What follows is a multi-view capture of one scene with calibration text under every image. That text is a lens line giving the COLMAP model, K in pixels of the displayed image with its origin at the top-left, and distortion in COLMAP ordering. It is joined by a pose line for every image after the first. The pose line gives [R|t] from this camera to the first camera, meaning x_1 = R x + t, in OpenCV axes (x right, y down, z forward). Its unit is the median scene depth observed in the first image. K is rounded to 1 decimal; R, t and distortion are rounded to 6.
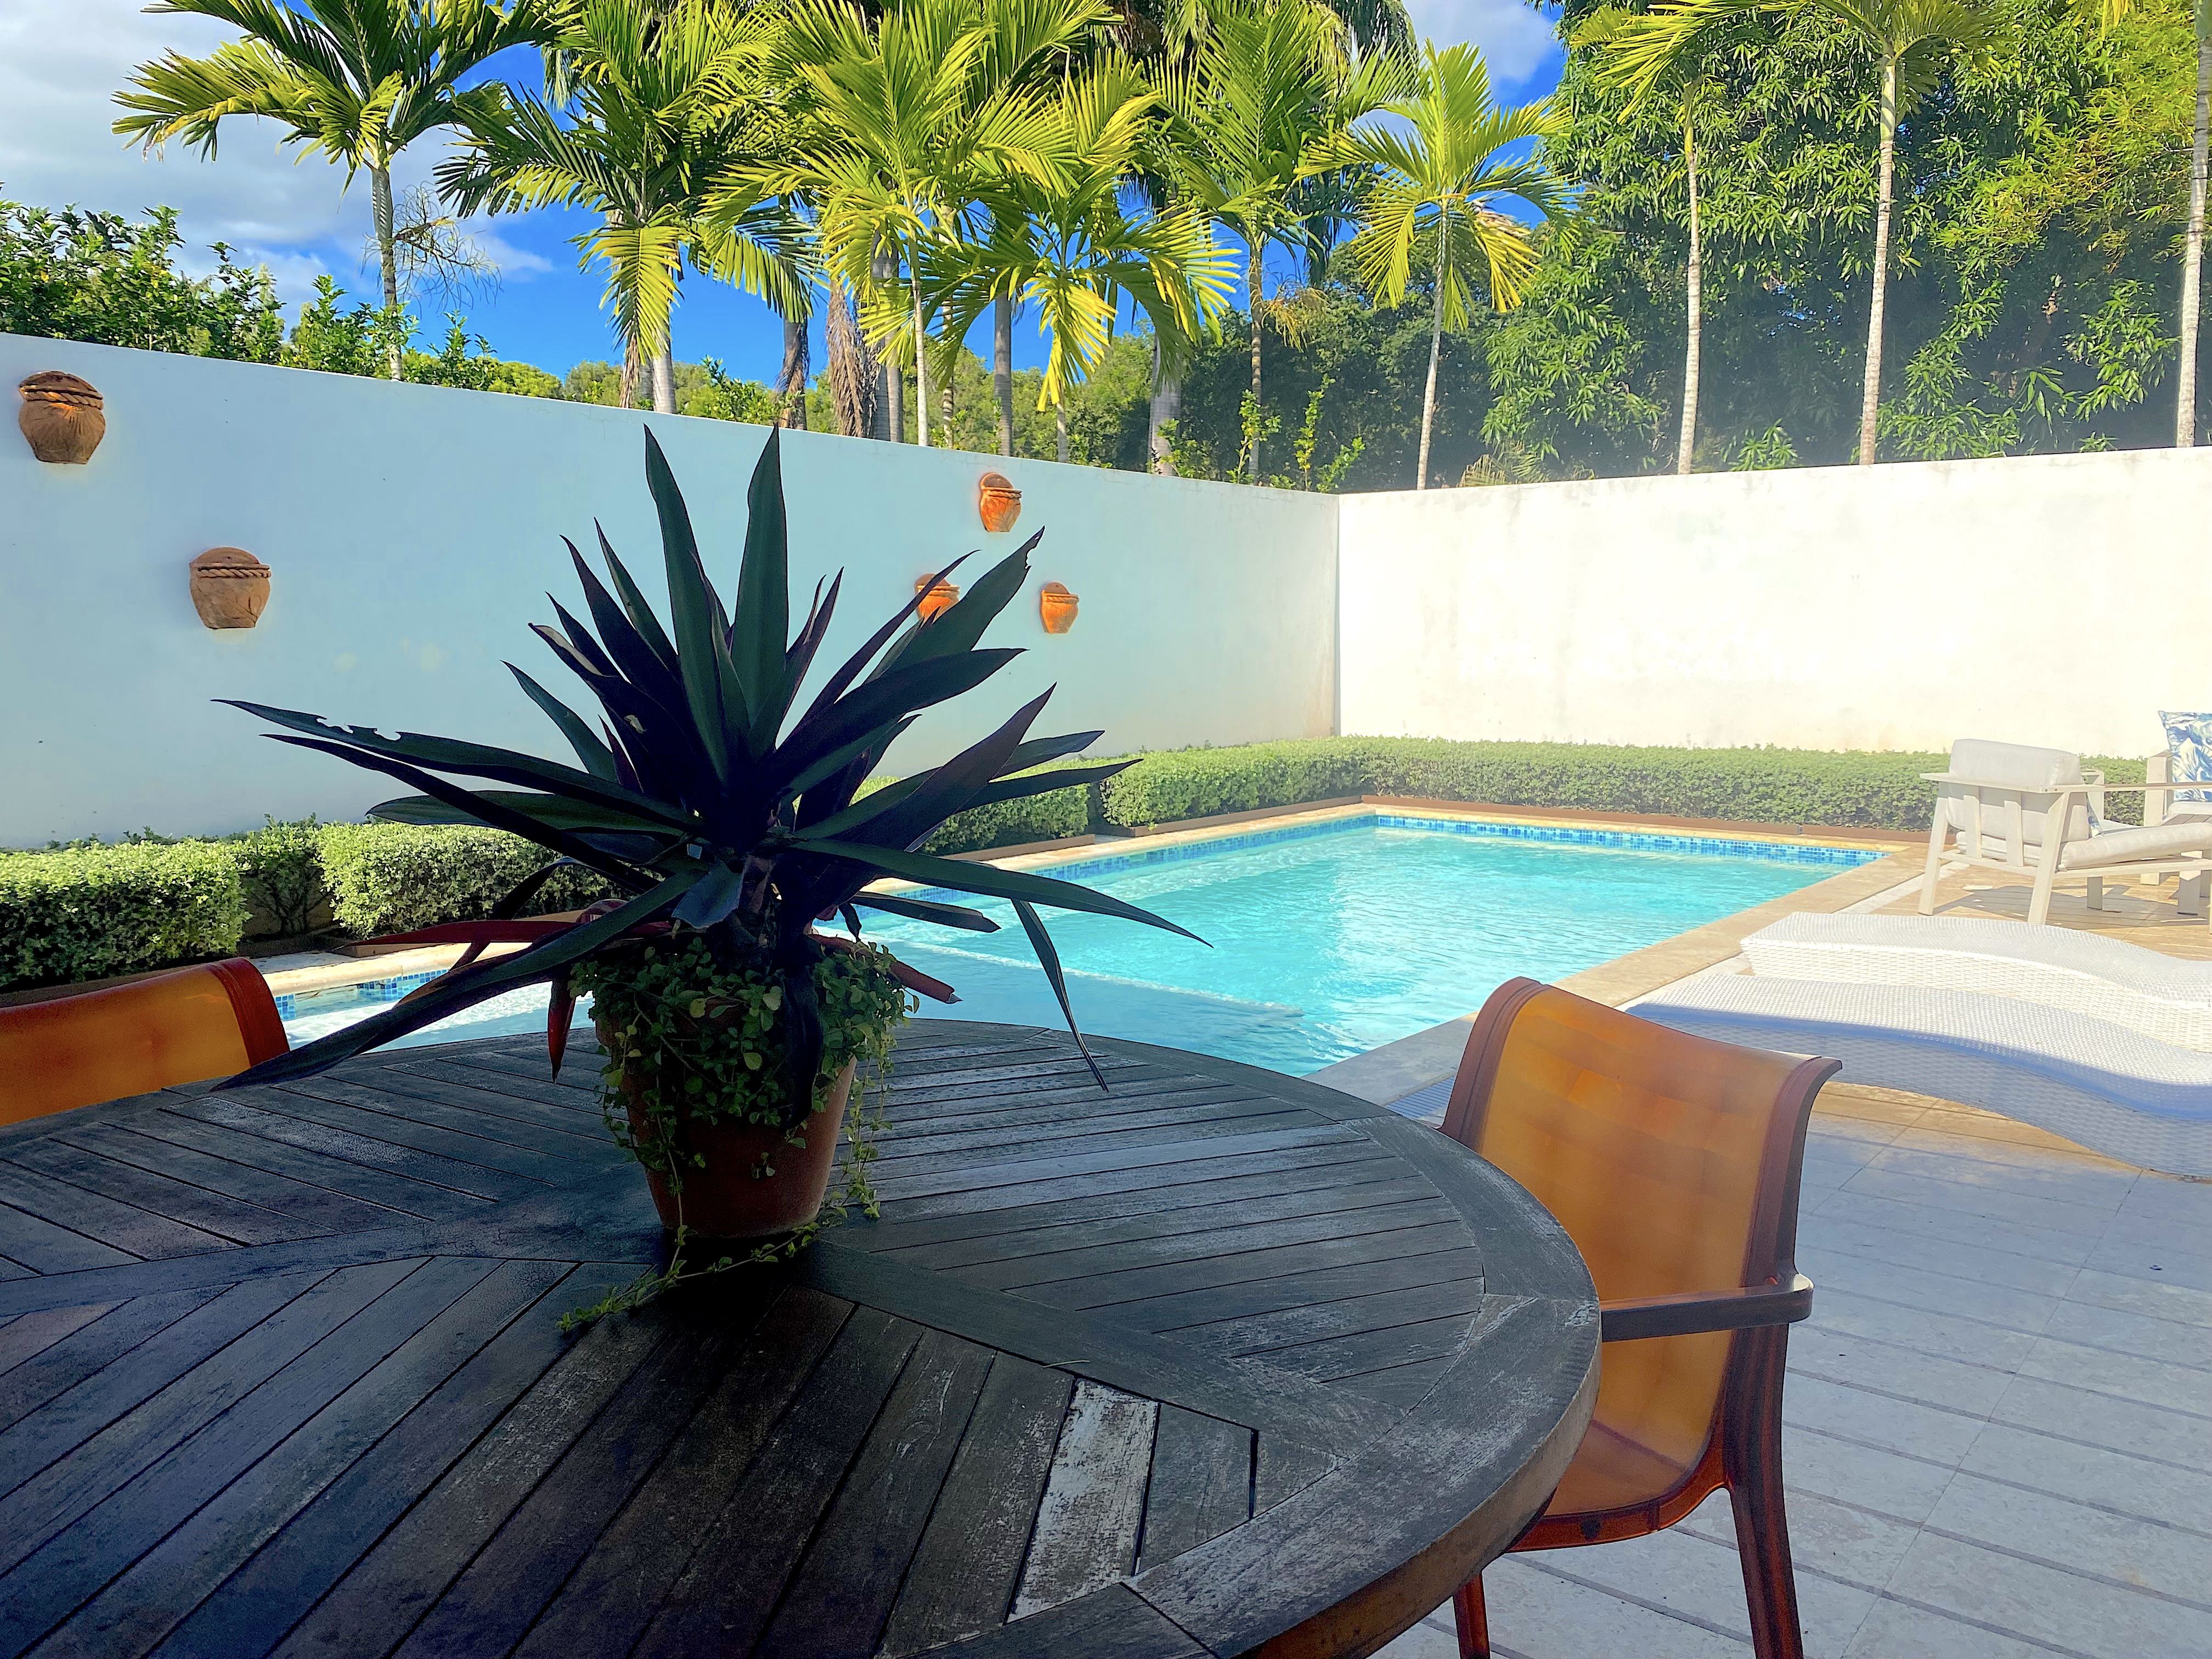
lens RADIAL K [[1695.0, 0, 1106.0], [0, 1695.0, 829.5], [0, 0, 1]] dist [-0.001174, 0.002544]
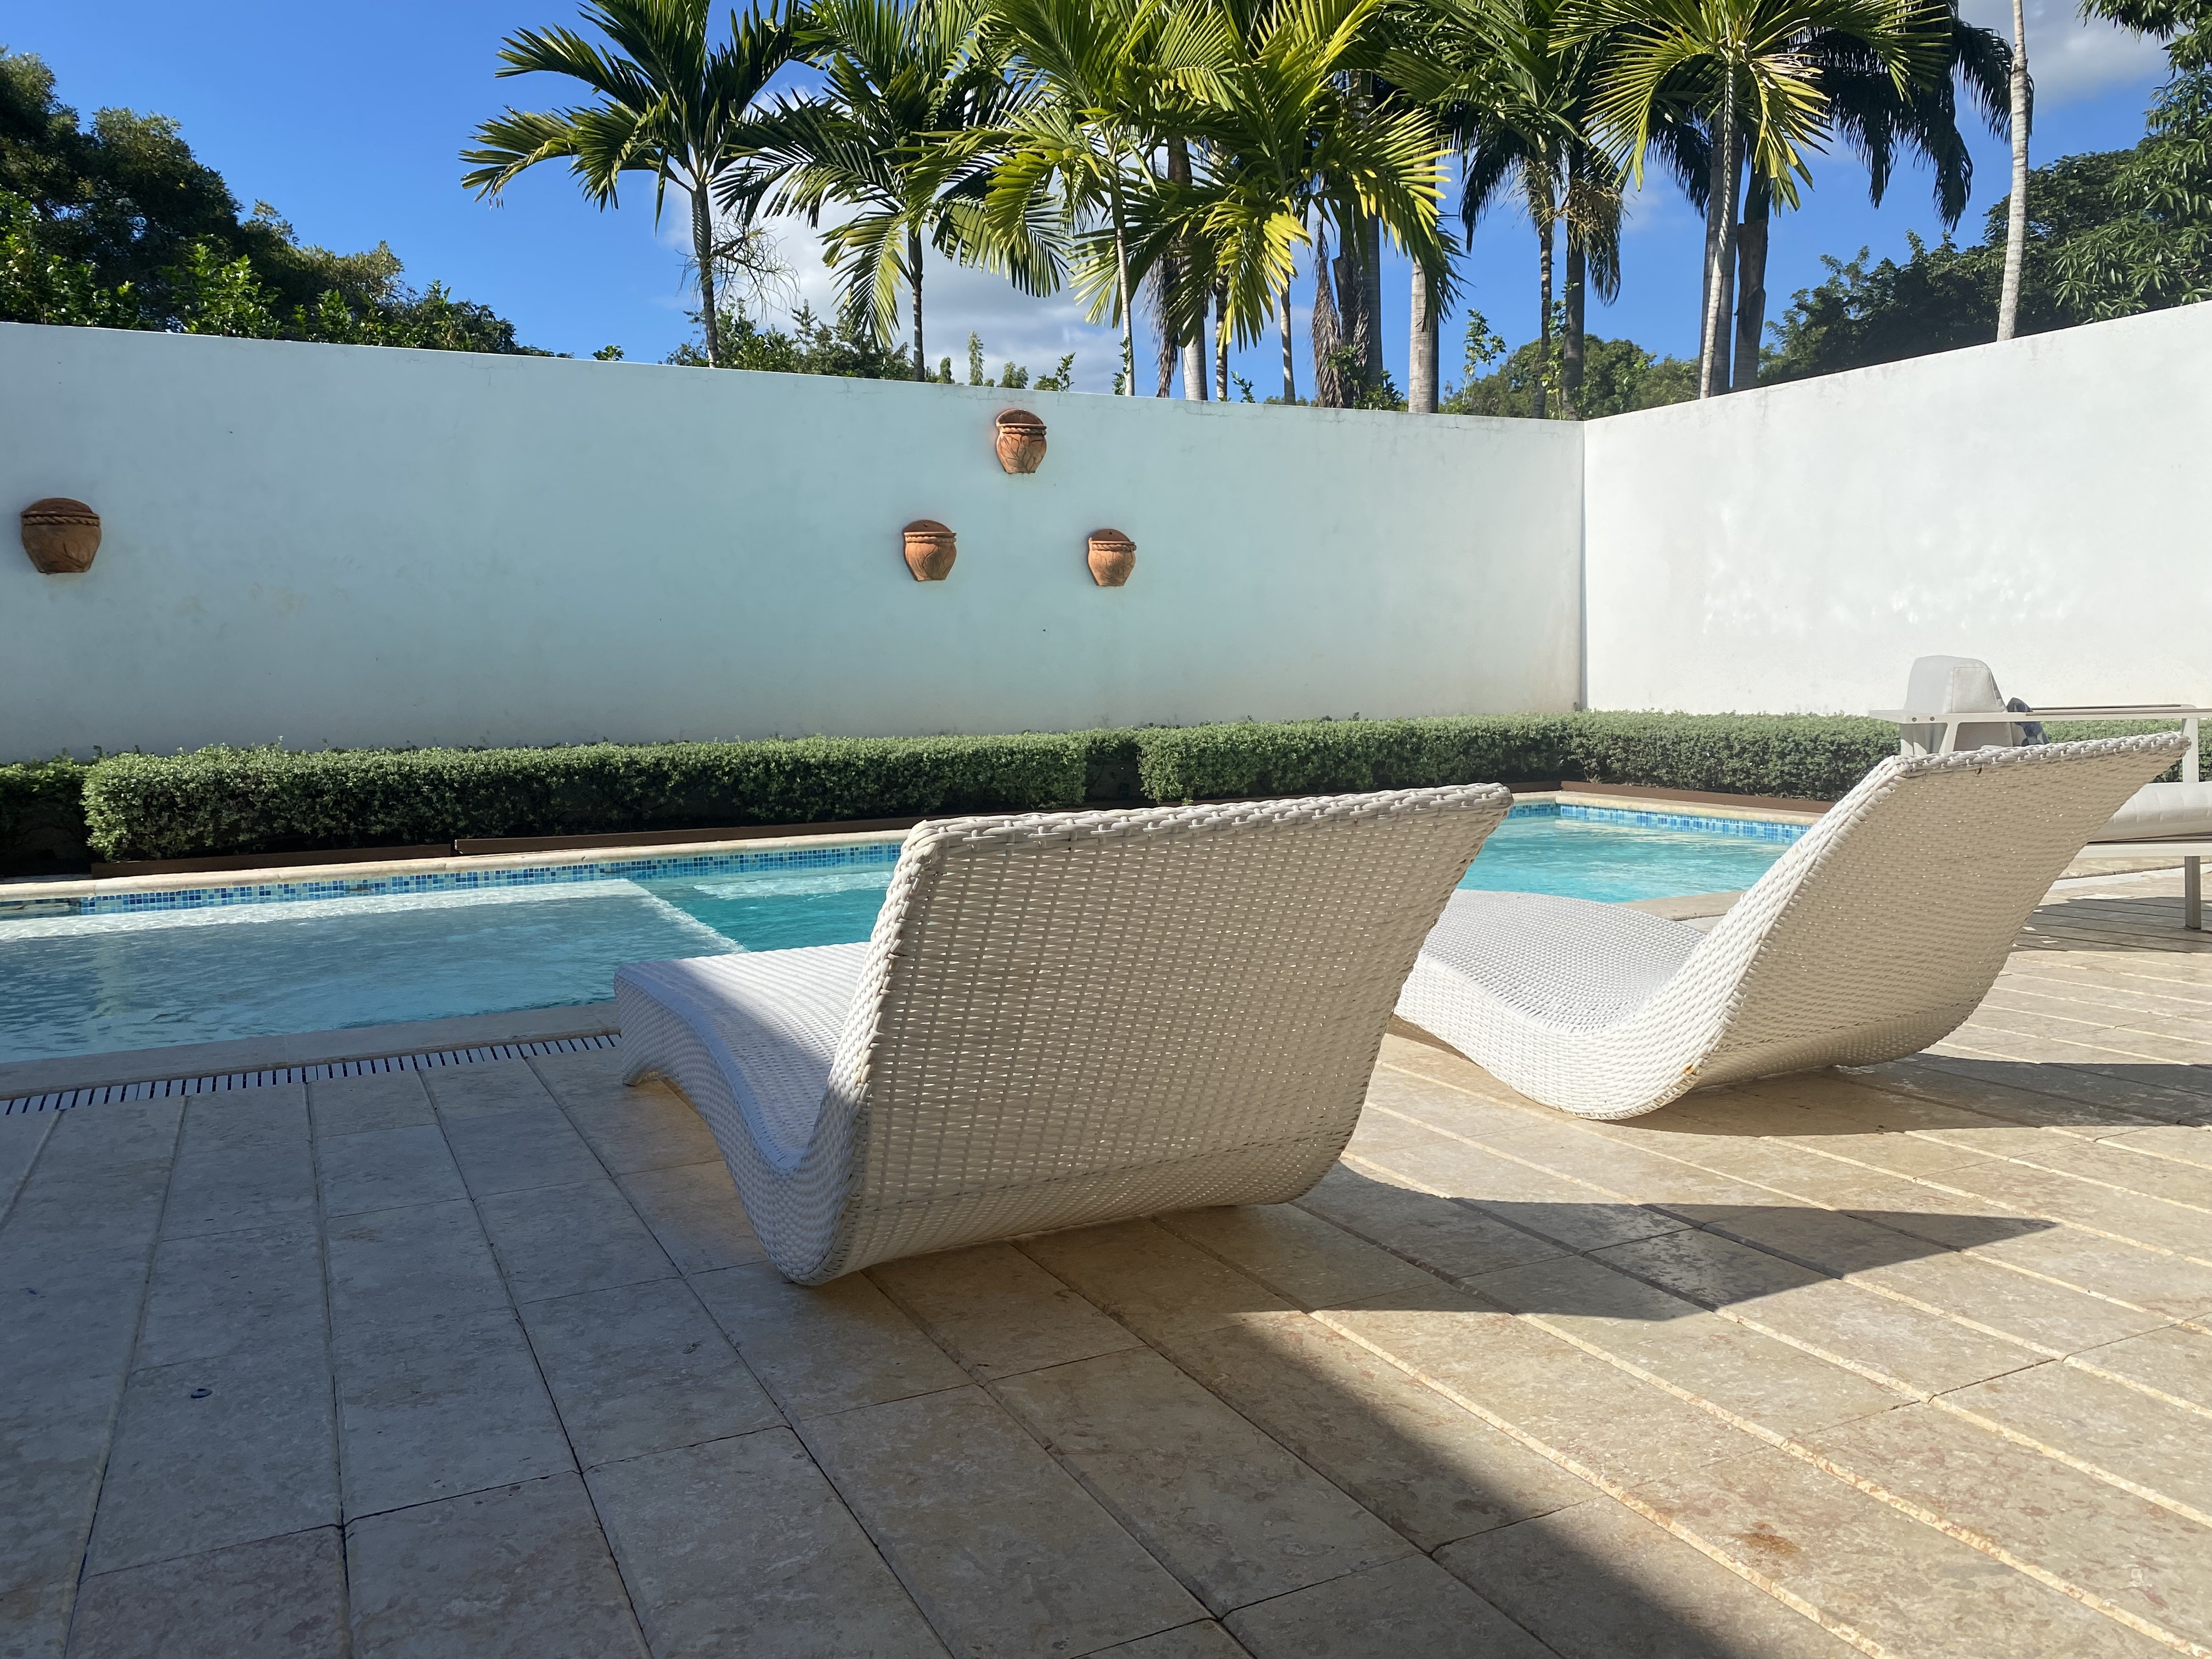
lens RADIAL K [[1701.3, 0, 1108.7], [0, 1701.3, 778.9], [0, 0, 1]] dist [-0.001930, -0.001912]
pose [[0.903835, 0.014438, -0.427638, 0.316760], [-0.034035, 0.998690, -0.038218, 0.018300], [0.426526, 0.049097, 0.903142, 0.174950]]
